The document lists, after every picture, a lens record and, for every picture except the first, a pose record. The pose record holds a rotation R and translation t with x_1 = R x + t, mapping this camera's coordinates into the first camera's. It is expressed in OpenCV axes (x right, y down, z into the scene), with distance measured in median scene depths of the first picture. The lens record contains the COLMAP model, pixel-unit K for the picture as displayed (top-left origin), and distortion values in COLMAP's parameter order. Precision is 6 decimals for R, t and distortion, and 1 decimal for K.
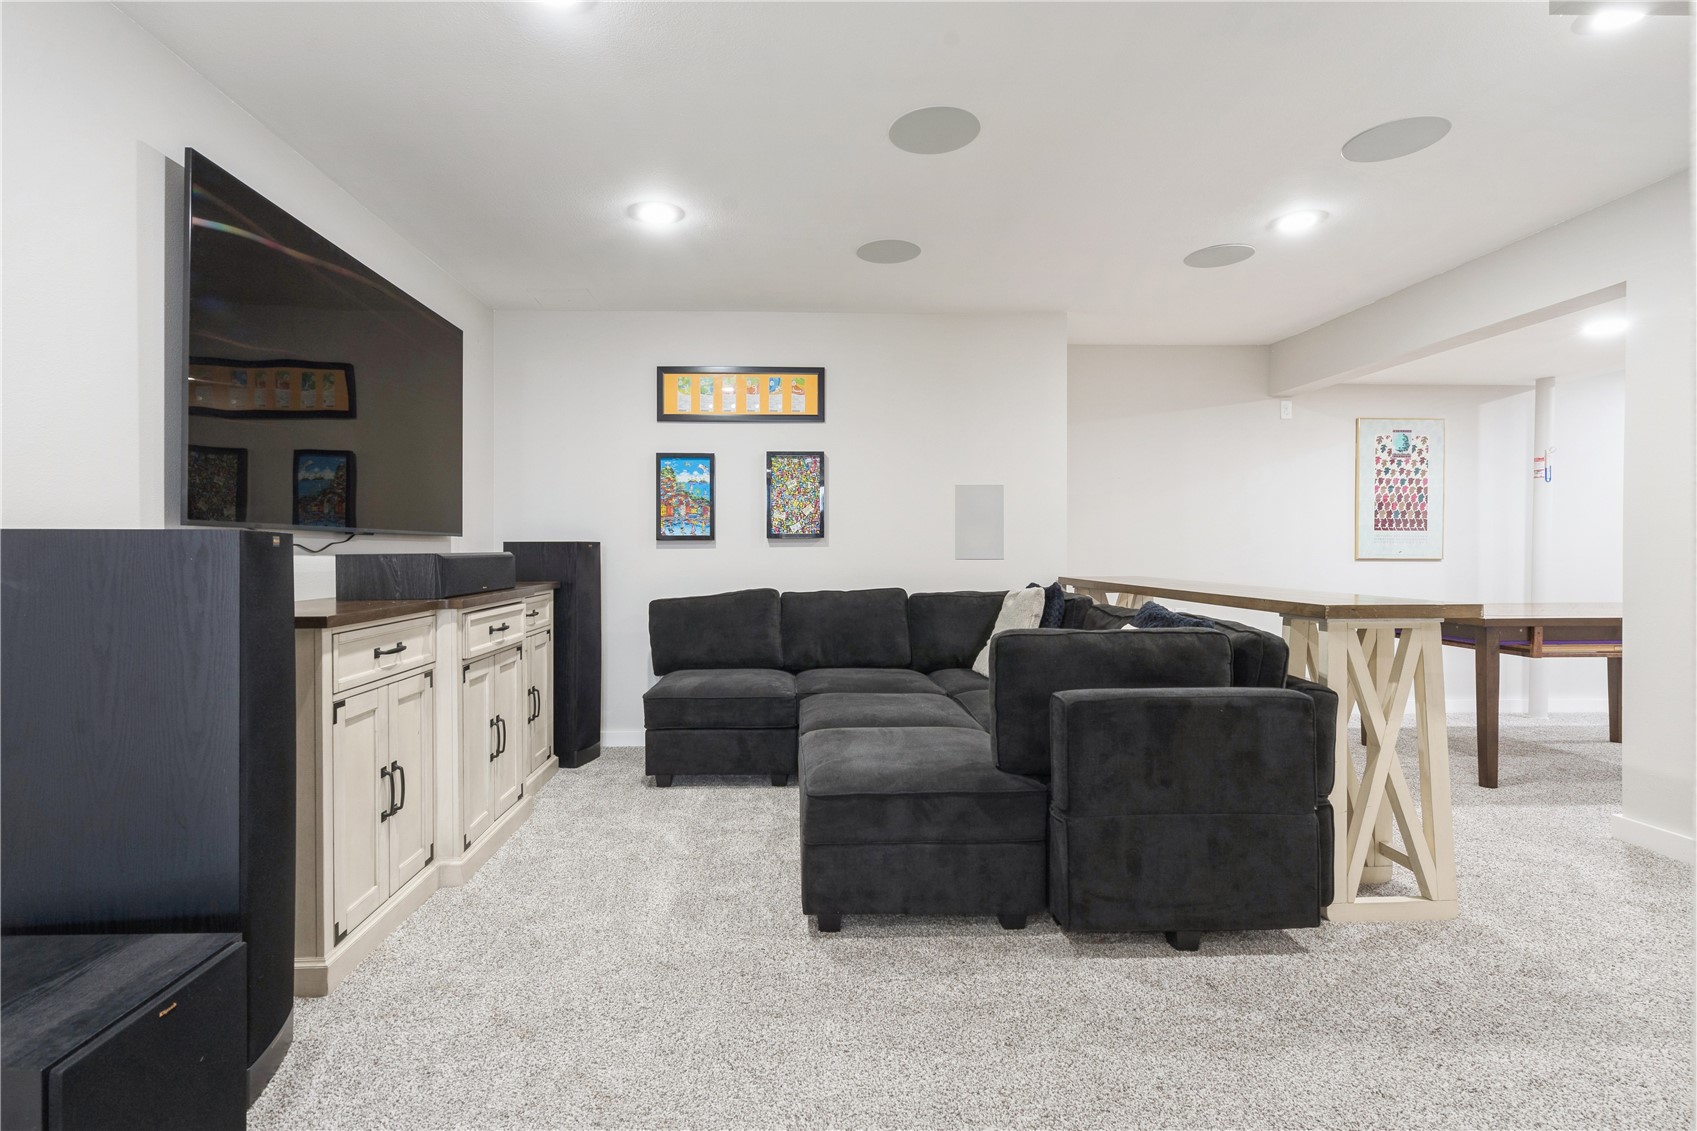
lens RADIAL K [[773.8, 0, 839.8], [0, 773.8, 558.9], [0, 0, 1]] dist [0.005064, 0.000840]
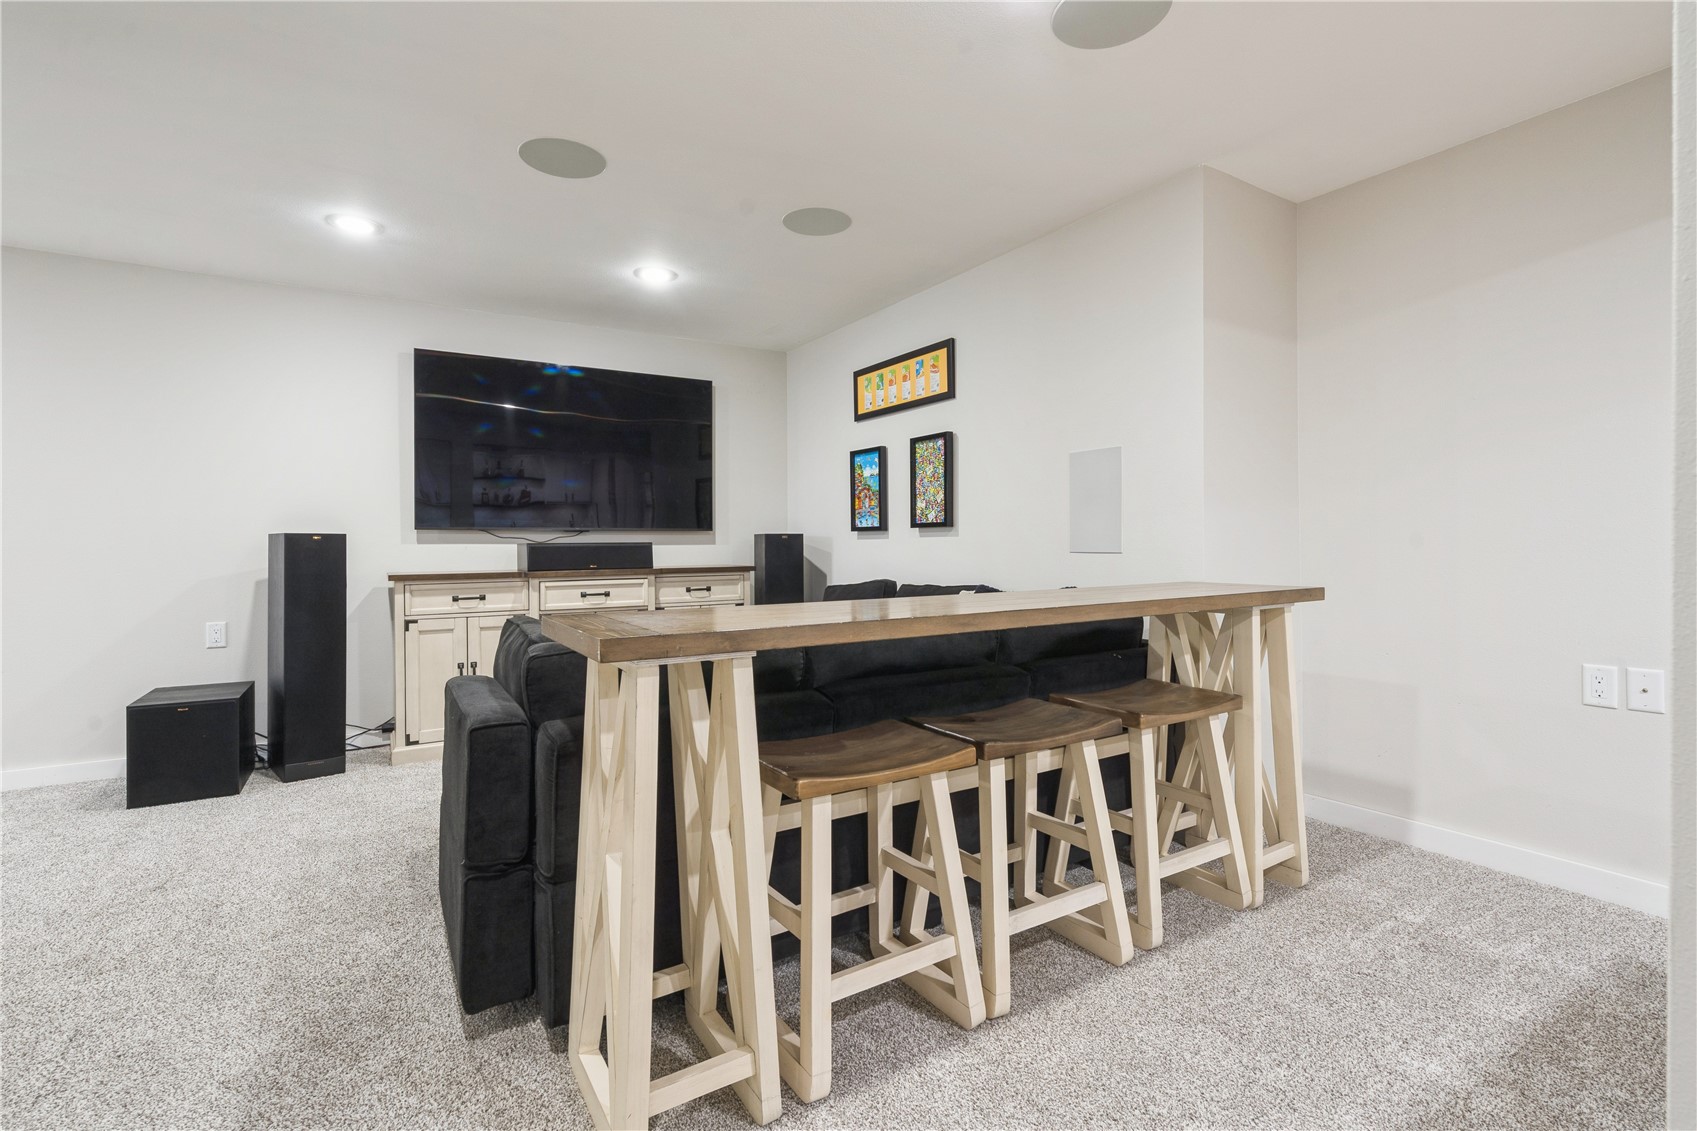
lens RADIAL K [[773.8, 0, 843.7], [0, 773.8, 547.7], [0, 0, 1]] dist [0.005064, 0.000840]
pose [[0.489961, 0.010709, -0.871679, 0.707560], [-0.008269, 0.999937, 0.007637, -0.008998], [0.871705, 0.003465, 0.490018, 0.451230]]
